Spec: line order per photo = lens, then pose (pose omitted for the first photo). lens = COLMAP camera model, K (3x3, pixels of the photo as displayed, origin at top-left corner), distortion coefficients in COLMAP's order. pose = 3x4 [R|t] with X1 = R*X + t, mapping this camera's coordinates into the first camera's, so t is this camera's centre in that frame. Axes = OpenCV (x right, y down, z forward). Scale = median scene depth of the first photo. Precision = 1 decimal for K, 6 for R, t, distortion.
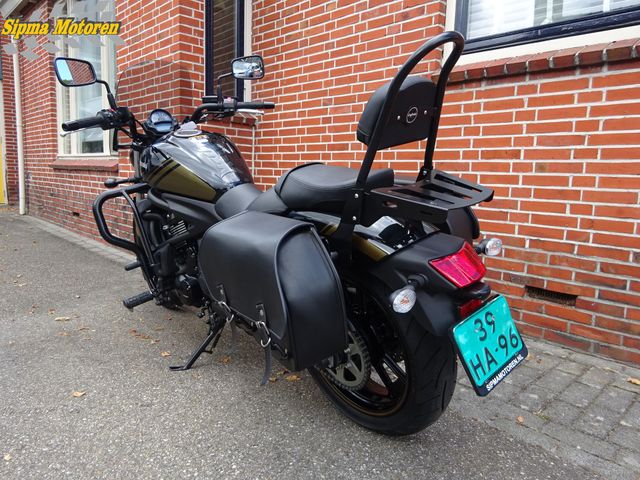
lens RADIAL K [[470.2, 0, 320.0], [0, 470.2, 240.0], [0, 0, 1]] dist [0.004803, -0.010866]
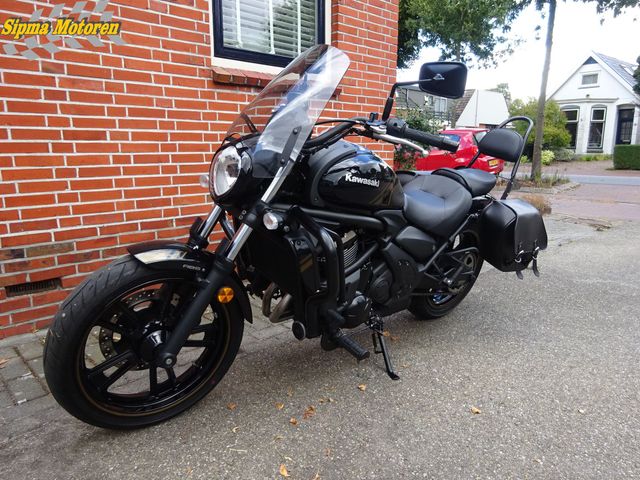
lens RADIAL K [[470.2, 0, 320.0], [0, 470.2, 240.0], [0, 0, 1]] dist [0.004803, -0.010866]
pose [[-0.010242, -0.226134, 0.974042, -0.992511], [0.134233, 0.964966, 0.225438, -0.214318], [-0.990897, 0.133058, 0.020471, 0.883920]]
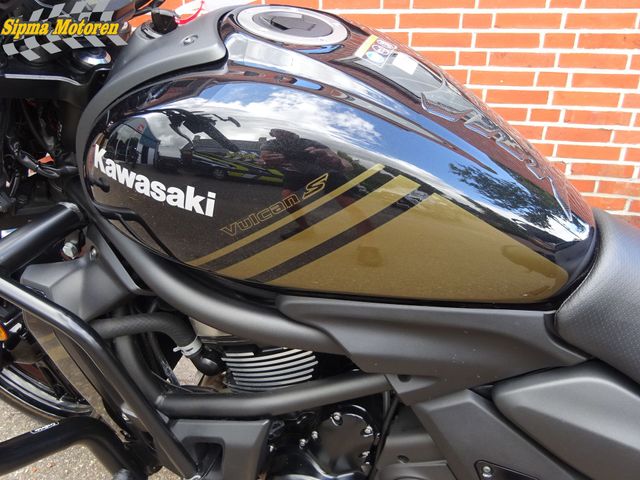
lens RADIAL K [[470.2, 0, 320.0], [0, 470.2, 240.0], [0, 0, 1]] dist [0.004803, -0.010866]
pose [[0.842571, -0.240430, 0.481942, -0.346799], [0.094830, 0.947075, 0.306685, -0.162438], [-0.530172, -0.212701, 0.820778, 0.636947]]
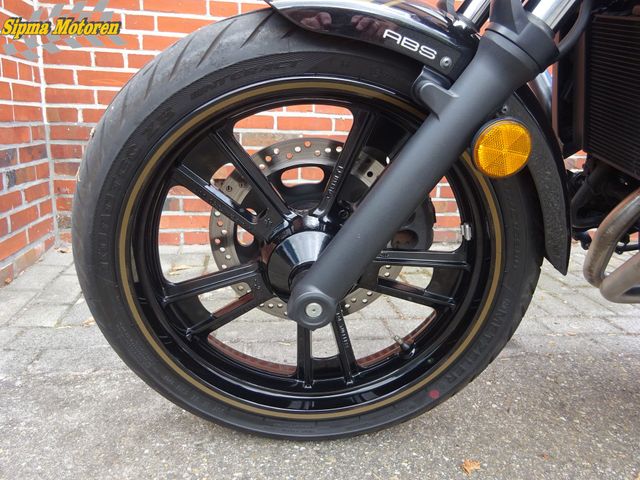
lens RADIAL K [[470.2, 0, 320.0], [0, 470.2, 240.0], [0, 0, 1]] dist [0.004803, -0.010866]
pose [[0.561538, -0.212045, 0.799820, -0.605299], [0.094799, 0.976729, 0.192390, -0.027488], [-0.822003, -0.032212, 0.568572, 0.980874]]
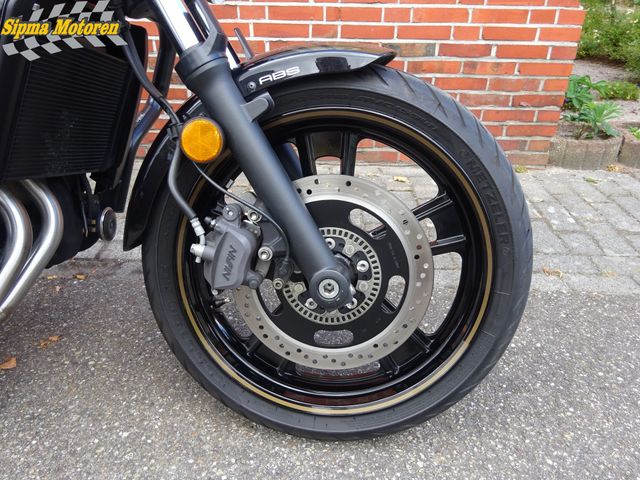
lens RADIAL K [[467.7, 0, 320.0], [0, 467.7, 240.0], [0, 0, 1]] dist [-0.005900, -0.000594]
pose [[0.703240, -0.357017, 0.614811, -0.098999], [0.108048, 0.908395, 0.403911, -0.006552], [-0.702694, -0.217617, 0.677395, 0.328838]]
